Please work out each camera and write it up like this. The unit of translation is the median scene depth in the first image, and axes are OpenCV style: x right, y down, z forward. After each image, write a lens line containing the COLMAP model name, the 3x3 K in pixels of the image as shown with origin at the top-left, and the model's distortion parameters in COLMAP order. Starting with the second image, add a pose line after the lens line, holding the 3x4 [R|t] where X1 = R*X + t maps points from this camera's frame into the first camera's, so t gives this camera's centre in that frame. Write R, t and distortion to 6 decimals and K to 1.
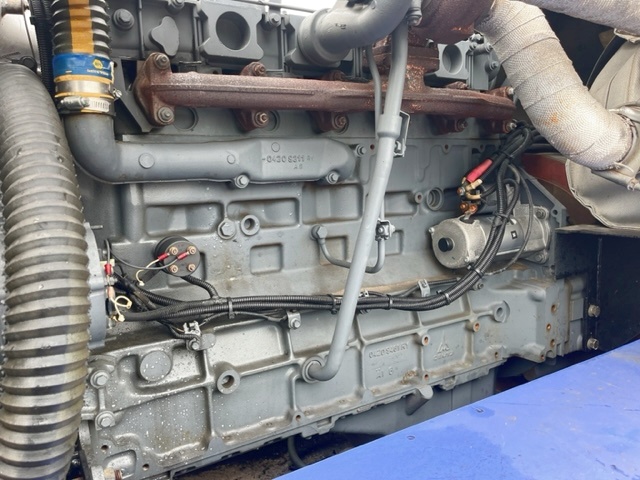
lens RADIAL K [[500.9, 0, 320.0], [0, 500.9, 240.0], [0, 0, 1]] dist [0.003064, 0.000155]
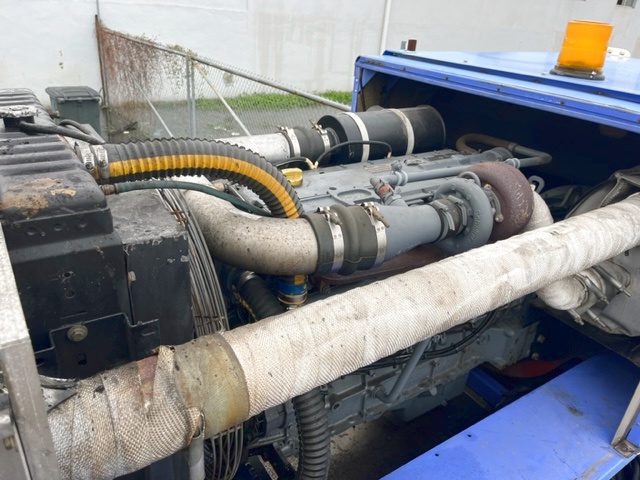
lens RADIAL K [[500.9, 0, 320.0], [0, 500.9, 240.0], [0, 0, 1]] dist [0.003064, 0.000155]
pose [[0.994415, 0.069585, 0.079353, -0.326186], [-0.090741, 0.947662, 0.306109, -0.639335], [-0.053899, -0.311600, 0.948683, -0.406202]]
